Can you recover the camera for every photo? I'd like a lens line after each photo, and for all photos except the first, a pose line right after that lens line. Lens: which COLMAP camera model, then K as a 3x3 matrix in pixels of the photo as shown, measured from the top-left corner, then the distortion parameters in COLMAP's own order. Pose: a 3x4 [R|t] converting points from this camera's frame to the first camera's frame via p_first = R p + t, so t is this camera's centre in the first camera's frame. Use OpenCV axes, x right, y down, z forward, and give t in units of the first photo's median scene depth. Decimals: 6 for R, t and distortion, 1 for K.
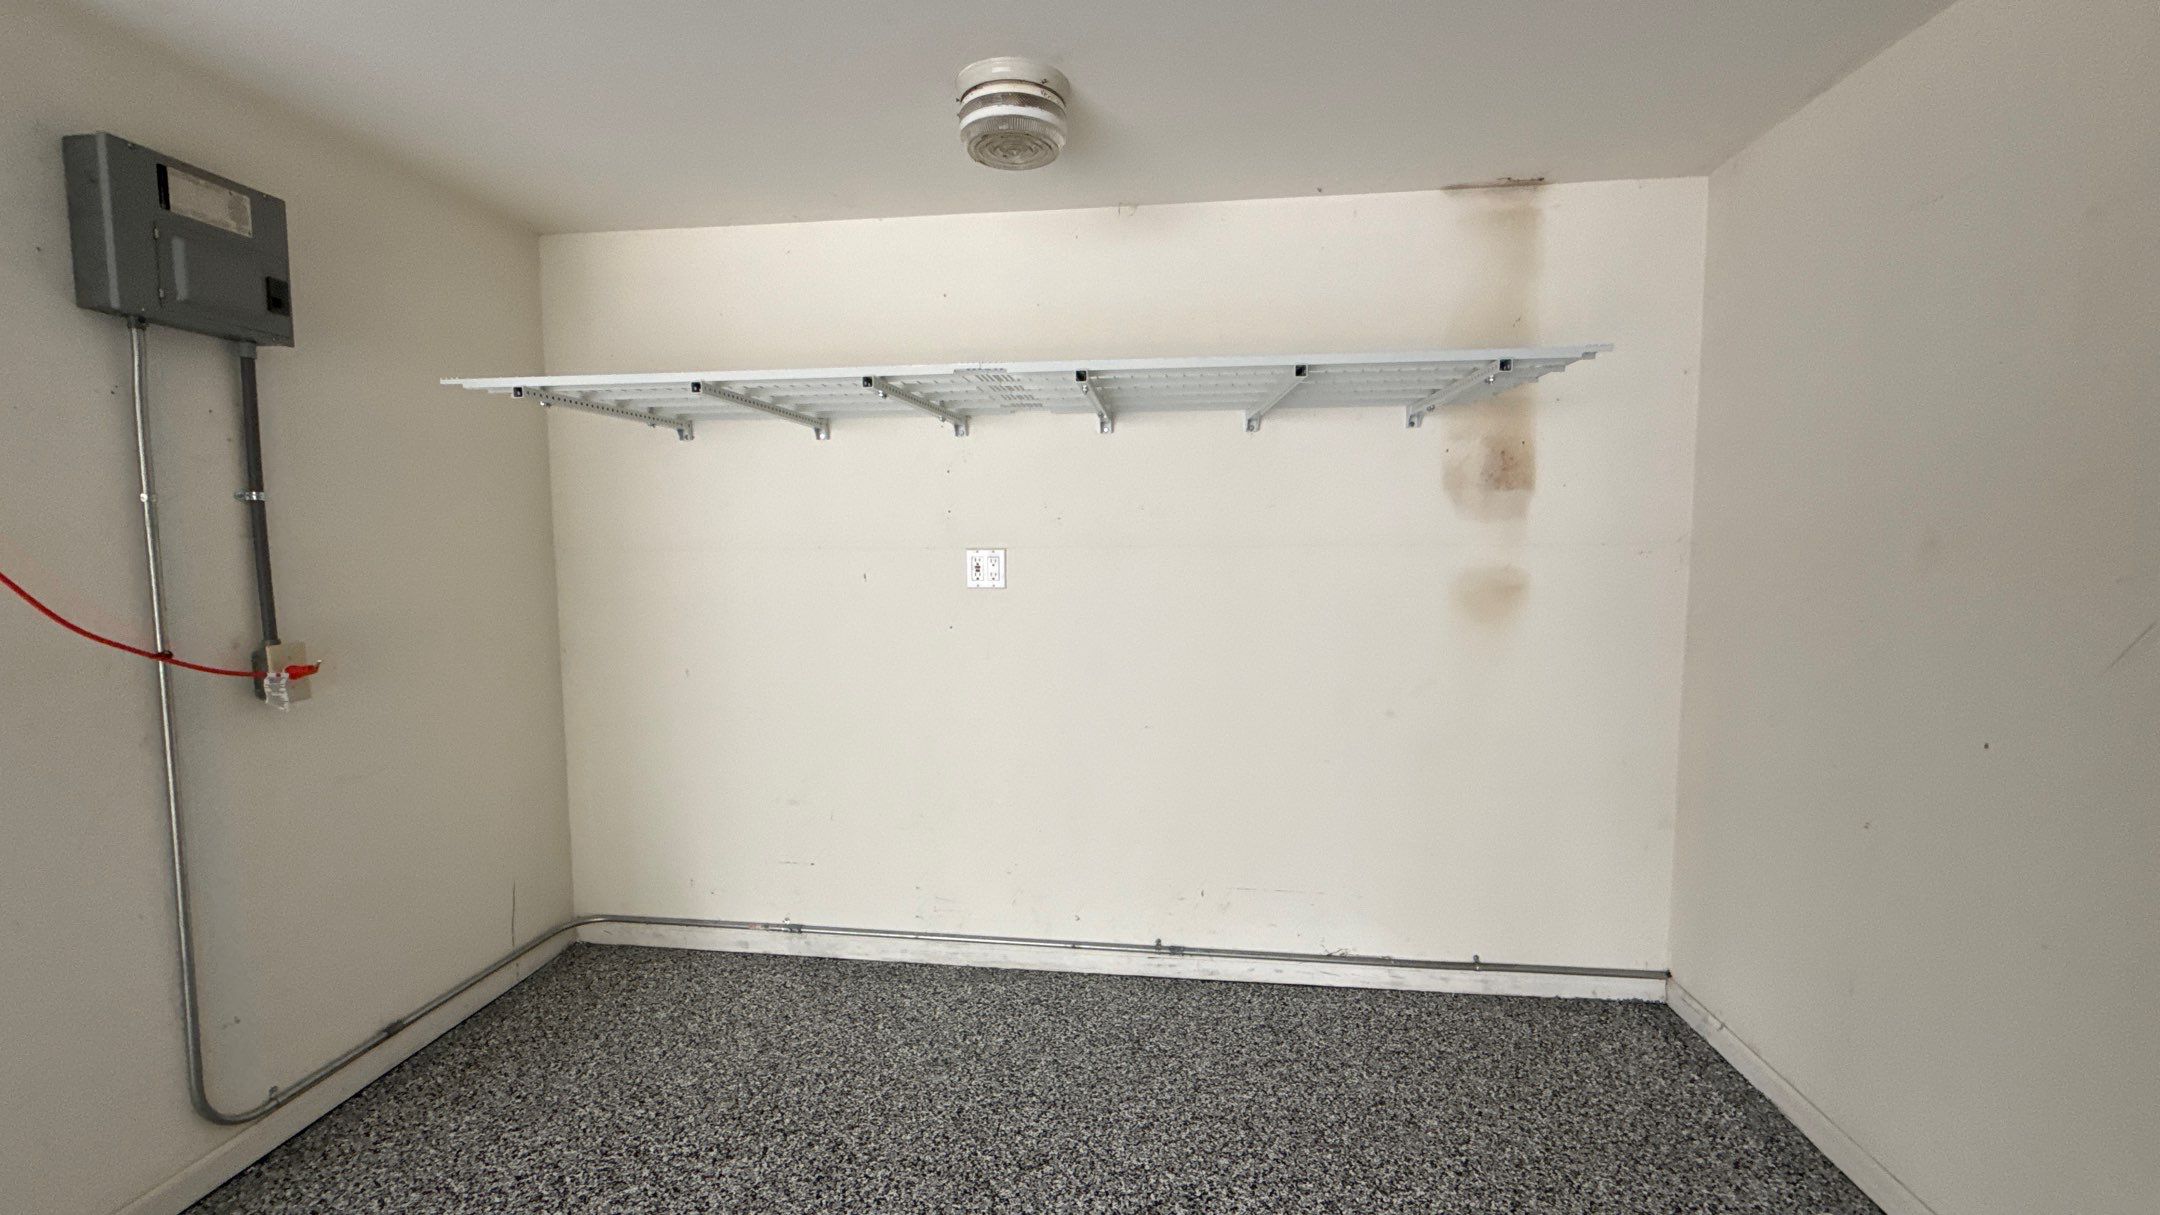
lens RADIAL K [[857.9, 0, 1079.0], [0, 857.9, 611.4], [0, 0, 1]] dist [0.001126, -0.000088]
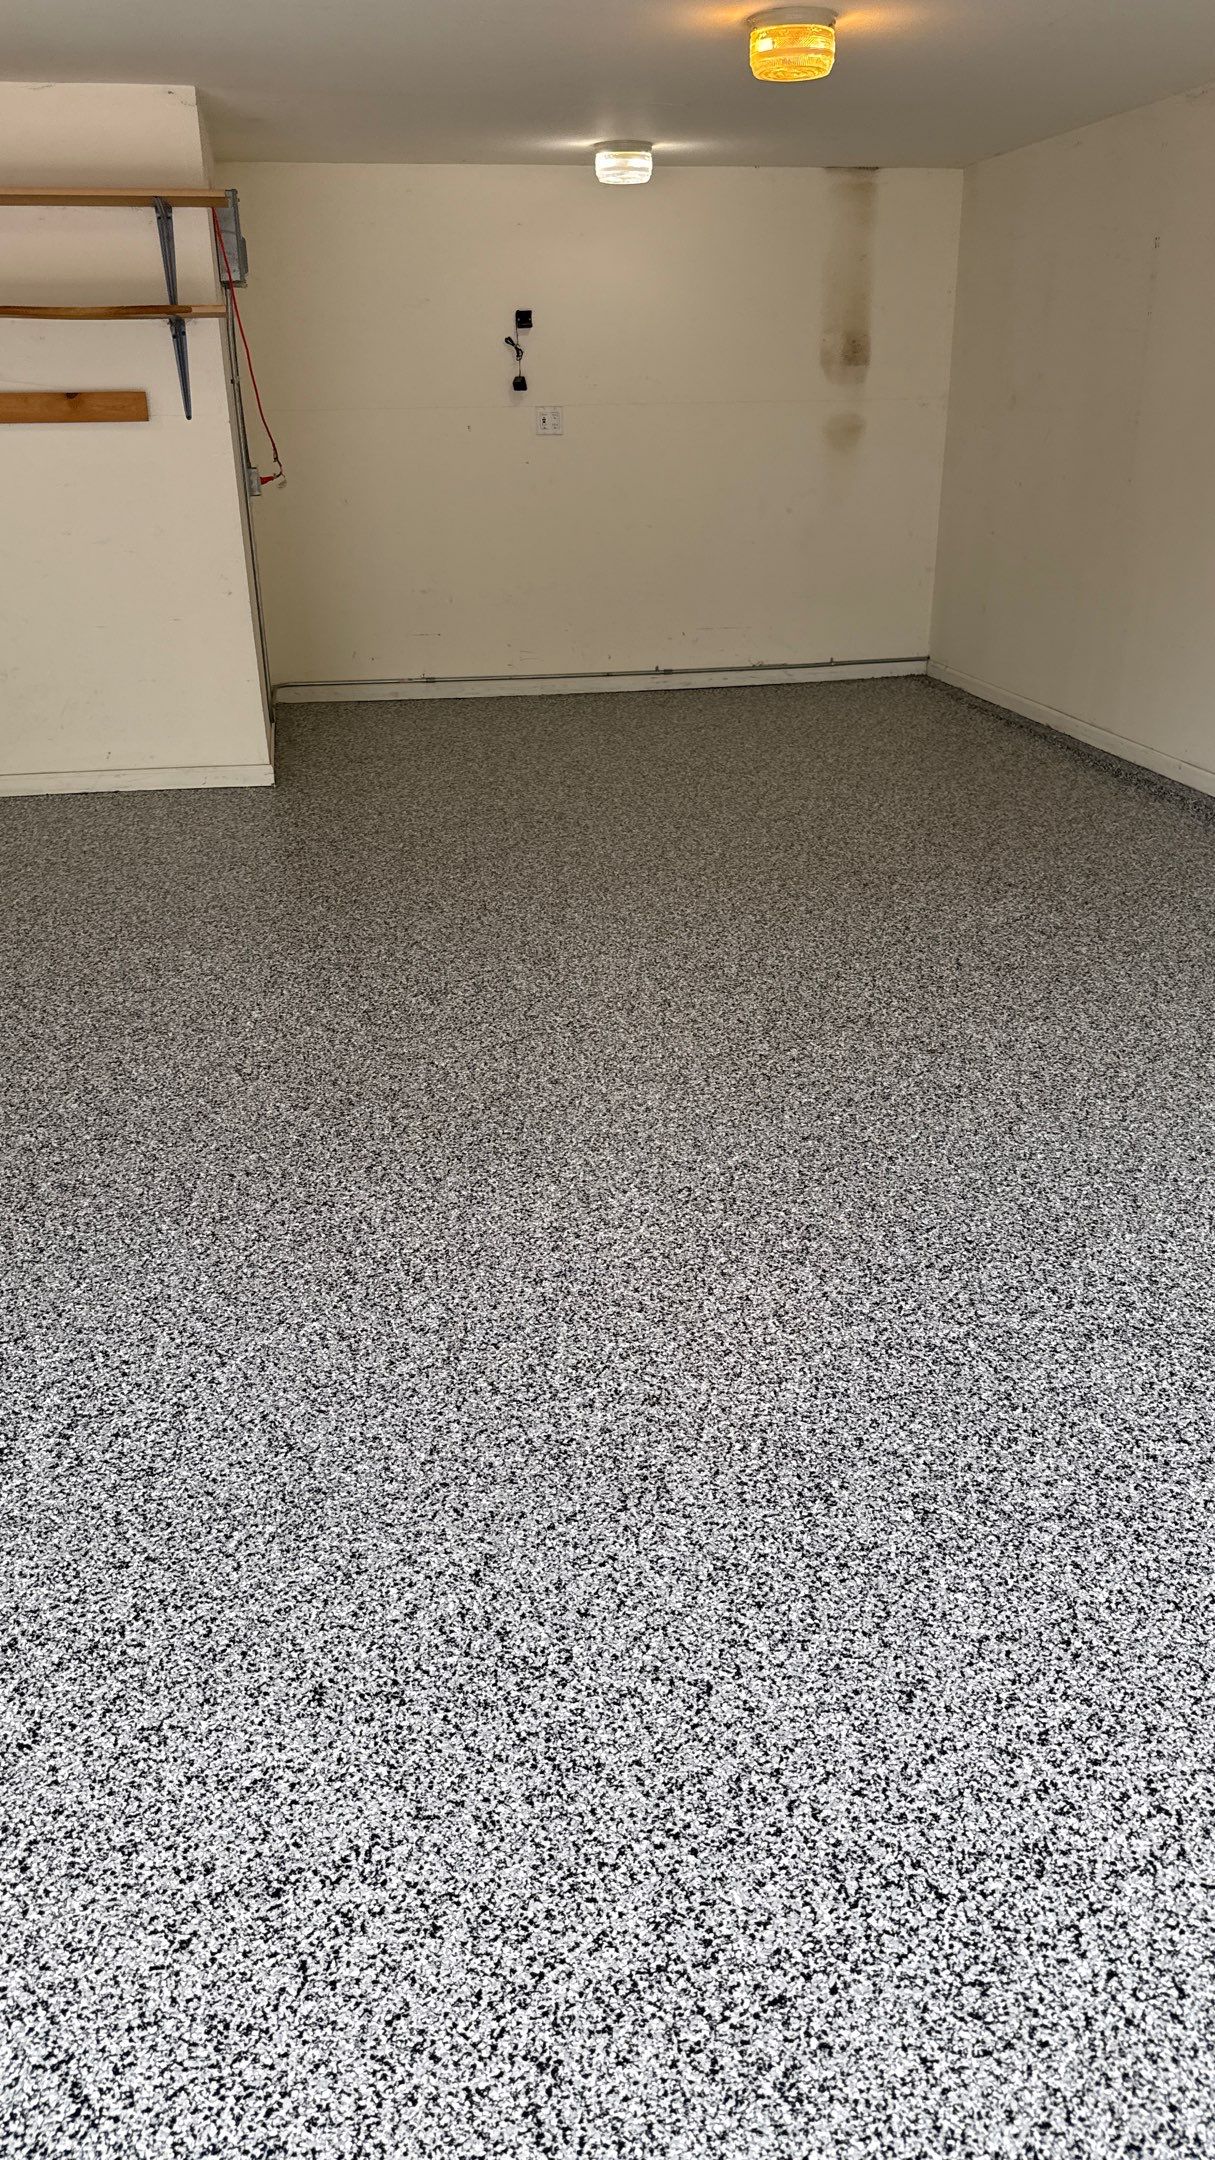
lens RADIAL K [[1515.8, 0, 604.8], [0, 1515.8, 1049.8], [0, 0, 1]] dist [0.166315, -0.242517]
pose [[0.955519, -0.123030, 0.268042, -0.958389], [0.033962, 0.948691, 0.314375, 0.160060], [-0.292967, -0.291288, 0.910671, -2.035947]]
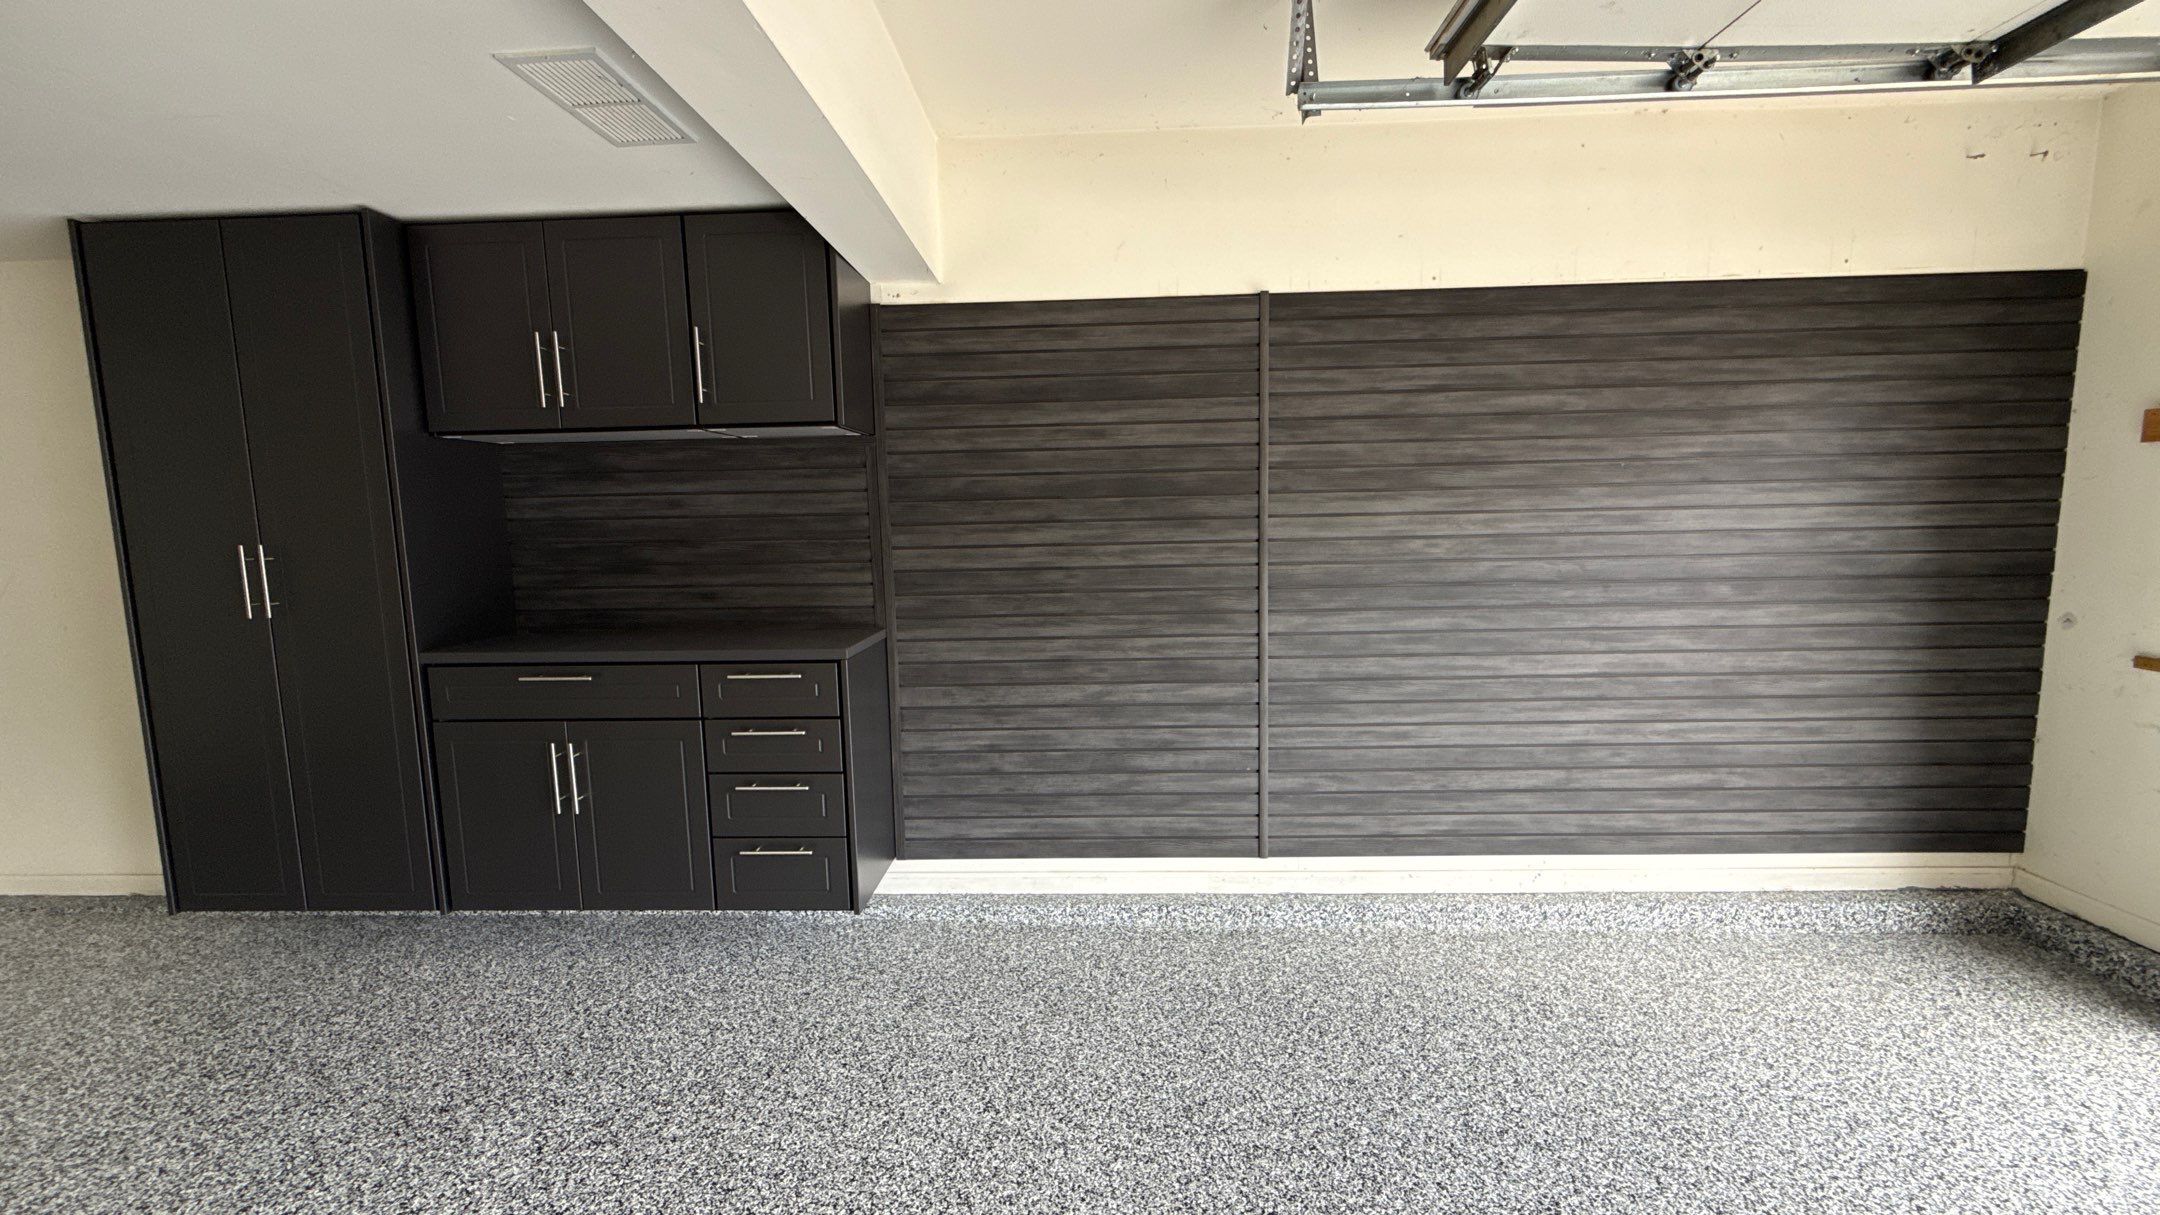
lens RADIAL K [[857.9, 0, 1079.0], [0, 857.9, 611.4], [0, 0, 1]] dist [0.001126, -0.000088]
pose [[-0.079979, -0.105579, 0.991189, -0.754578], [0.101047, 0.988394, 0.113435, 0.073577], [-0.991662, 0.109229, -0.068383, -0.965312]]
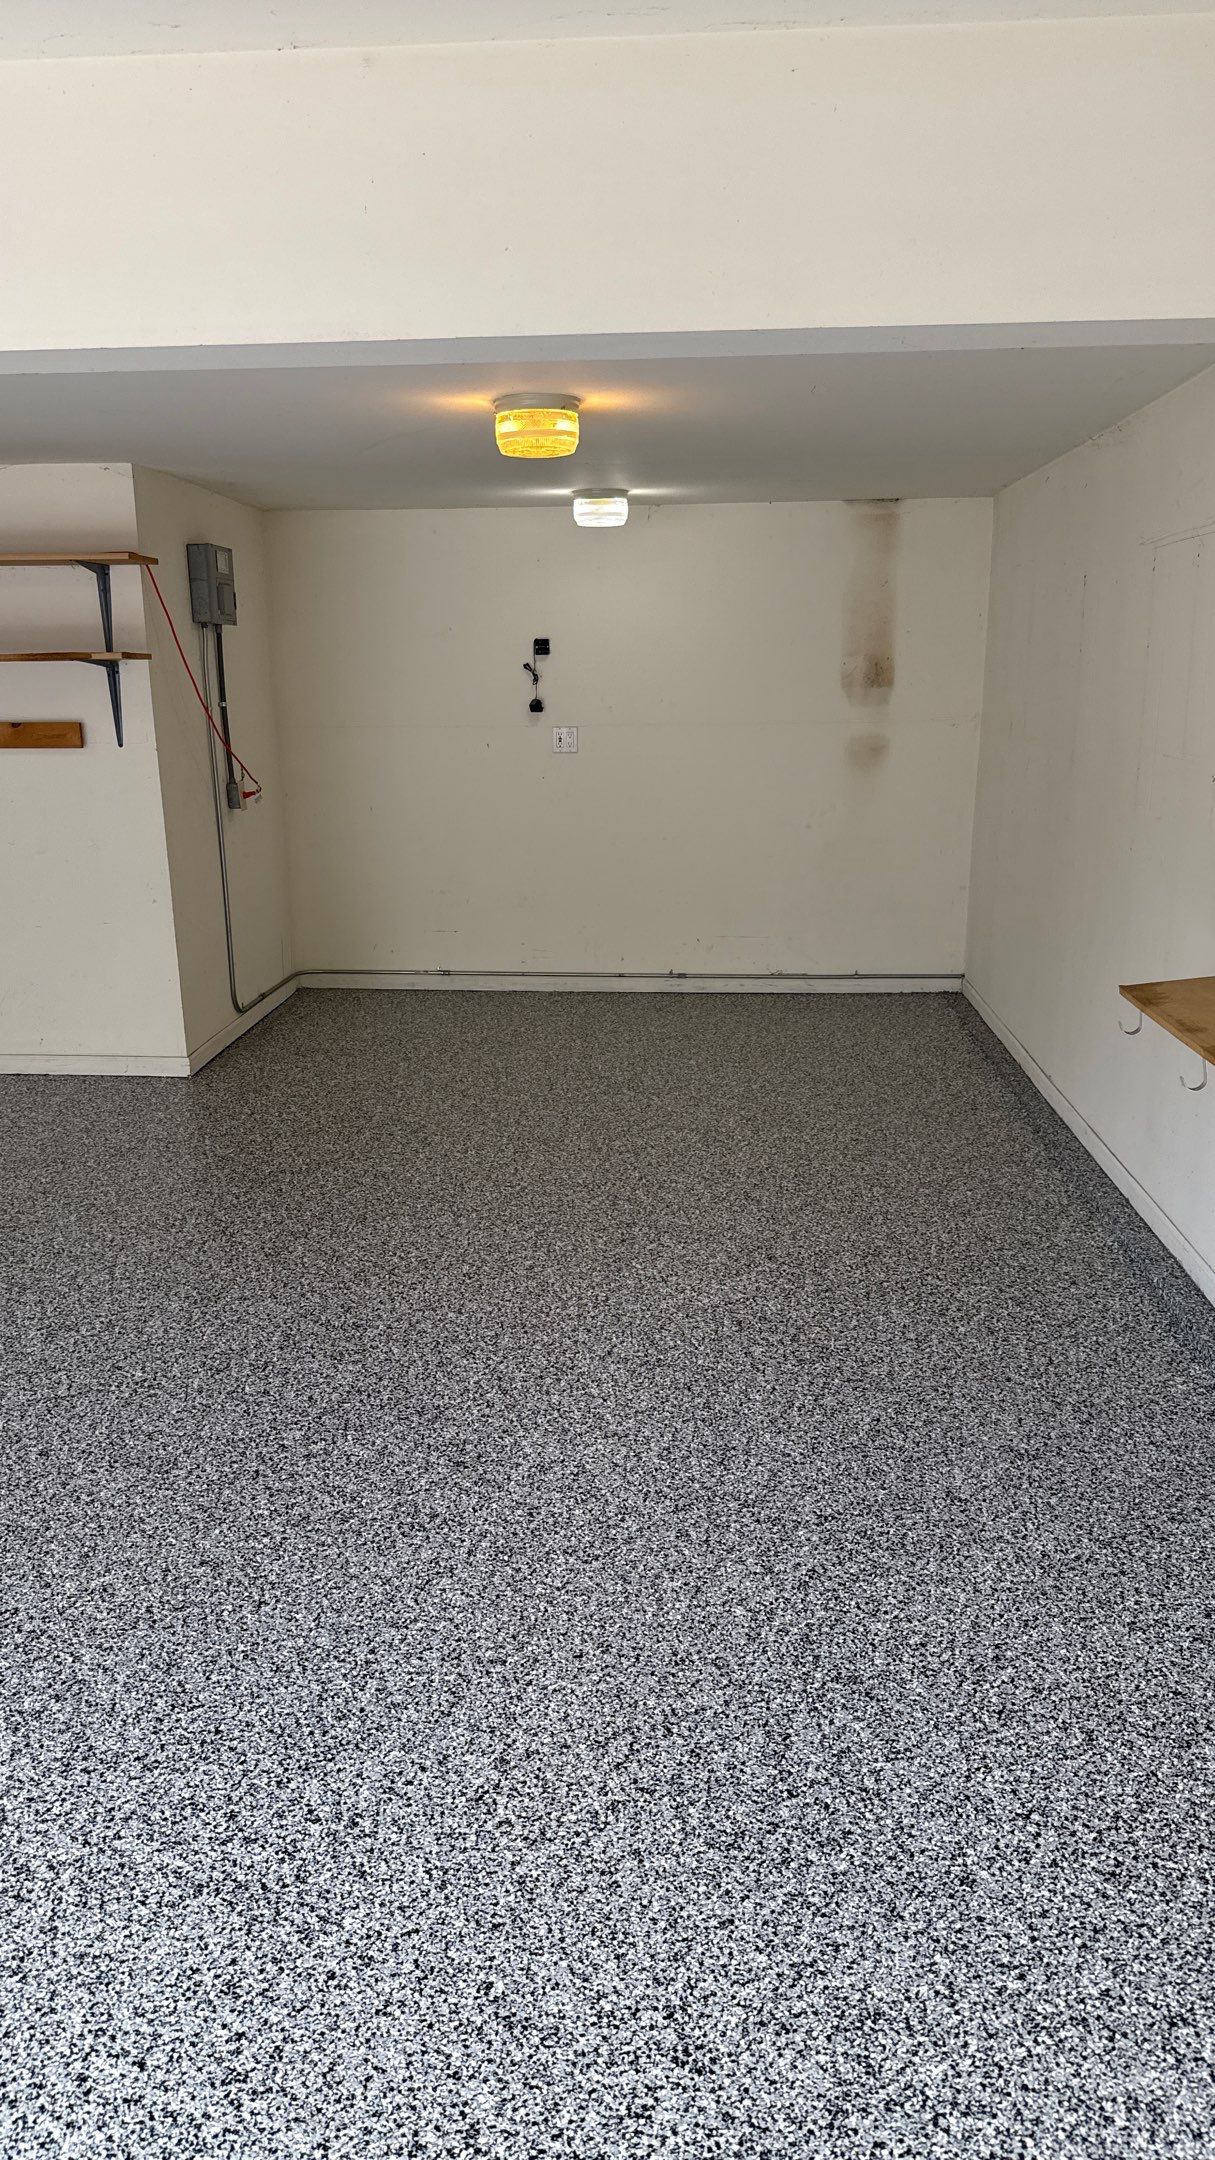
lens RADIAL K [[1497.9, 0, 588.1], [0, 1497.9, 1085.5], [0, 0, 1]] dist [0.224135, -0.499117]
pose [[0.999203, -0.016817, 0.036196, -0.189566], [0.009878, 0.982880, 0.183984, 0.069320], [-0.038671, -0.183479, 0.982263, -2.029151]]
